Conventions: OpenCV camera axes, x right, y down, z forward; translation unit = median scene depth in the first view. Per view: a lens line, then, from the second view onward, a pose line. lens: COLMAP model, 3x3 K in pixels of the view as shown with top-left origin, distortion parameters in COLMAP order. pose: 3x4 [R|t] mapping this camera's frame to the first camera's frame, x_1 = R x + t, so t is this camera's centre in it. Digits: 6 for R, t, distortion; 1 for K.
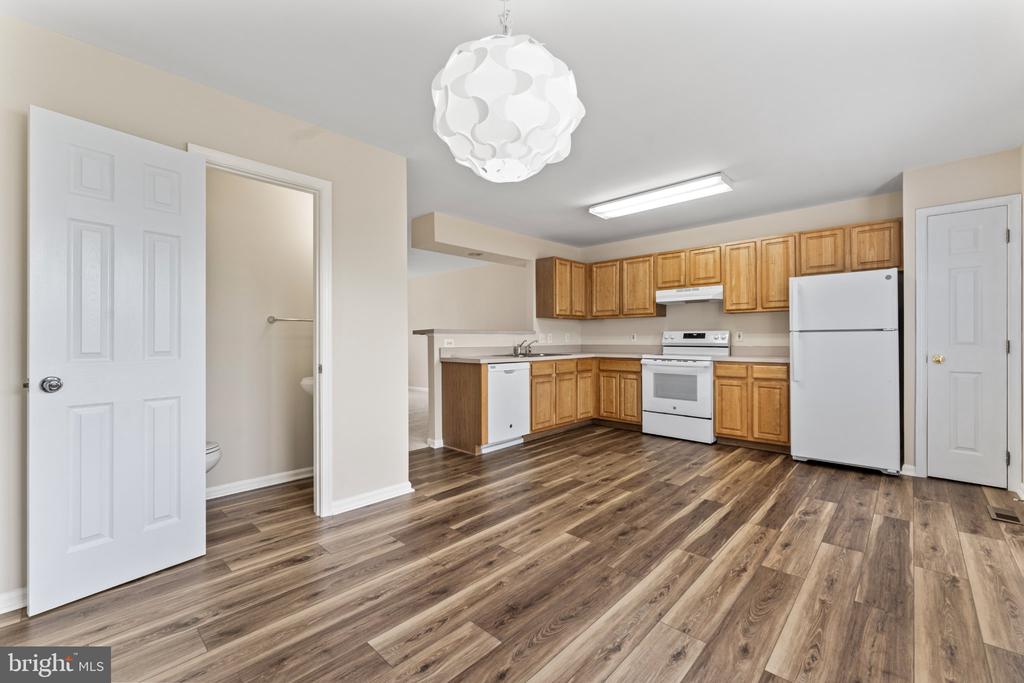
lens RADIAL K [[427.8, 0, 512.0], [0, 427.8, 341.5], [0, 0, 1]] dist [-0.001069, -0.000092]
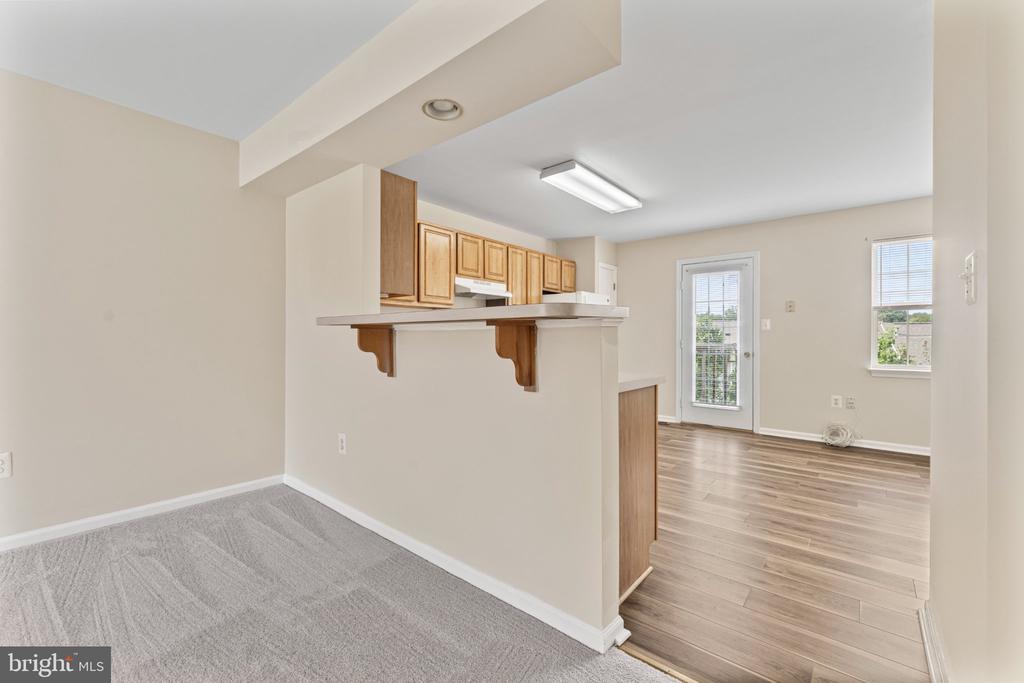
lens RADIAL K [[421.0, 0, 512.0], [0, 421.0, 341.5], [0, 0, 1]] dist [0.001724, 0.000095]
pose [[-0.055807, -0.003095, 0.998437, -1.080721], [0.003753, 0.999987, 0.003310, -0.002786], [-0.998435, 0.003932, -0.055794, 2.267914]]
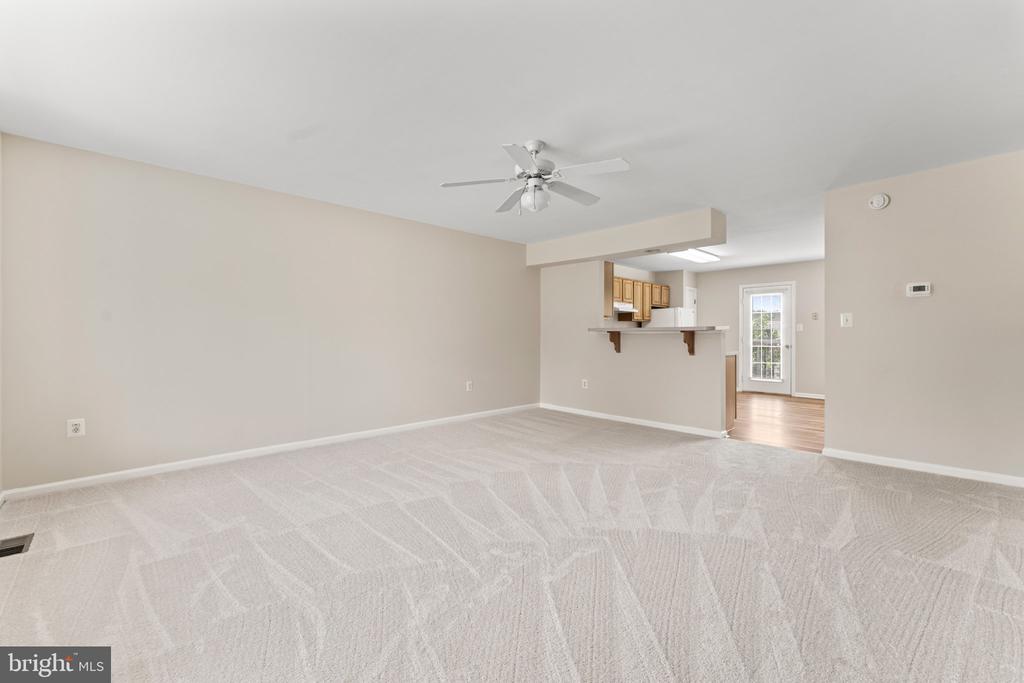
lens RADIAL K [[417.3, 0, 508.9], [0, 417.3, 336.9], [0, 0, 1]] dist [-0.002087, -0.000352]
pose [[0.060213, -0.000500, 0.998185, -2.568080], [0.003420, 0.999994, 0.000295, -0.010797], [-0.998180, 0.003396, 0.060214, 3.023478]]
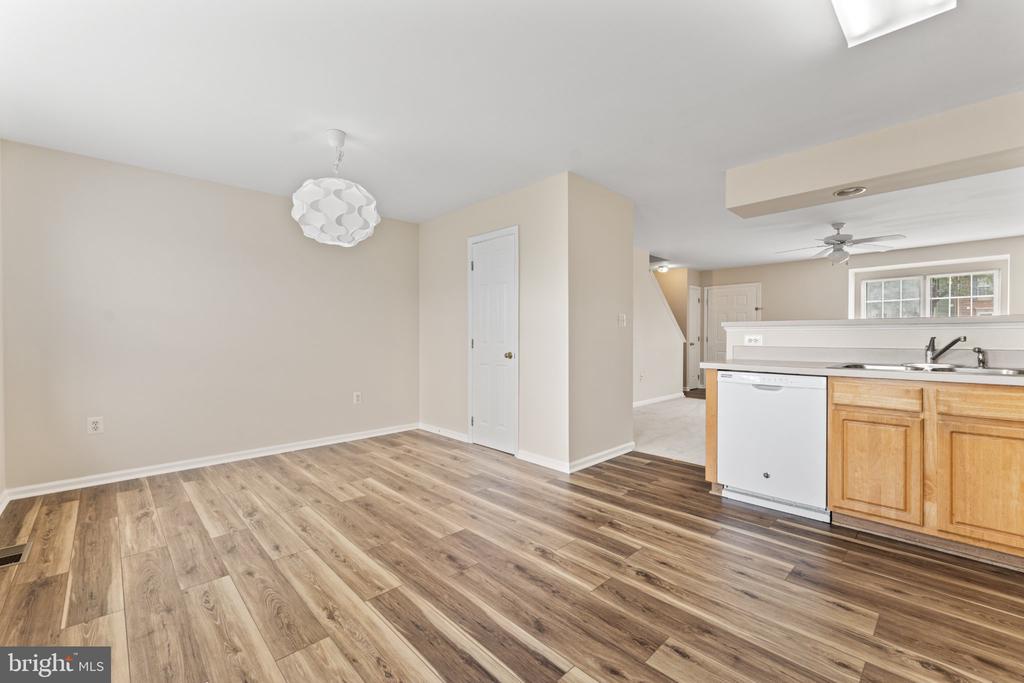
lens RADIAL K [[429.1, 0, 508.9], [0, 429.1, 364.0], [0, 0, 1]] dist [-0.001453, -0.000322]
pose [[-0.059976, 0.069592, -0.995771, 1.254658], [-0.002374, 0.997554, 0.069860, -0.012118], [0.998197, 0.006554, -0.059664, 1.327179]]
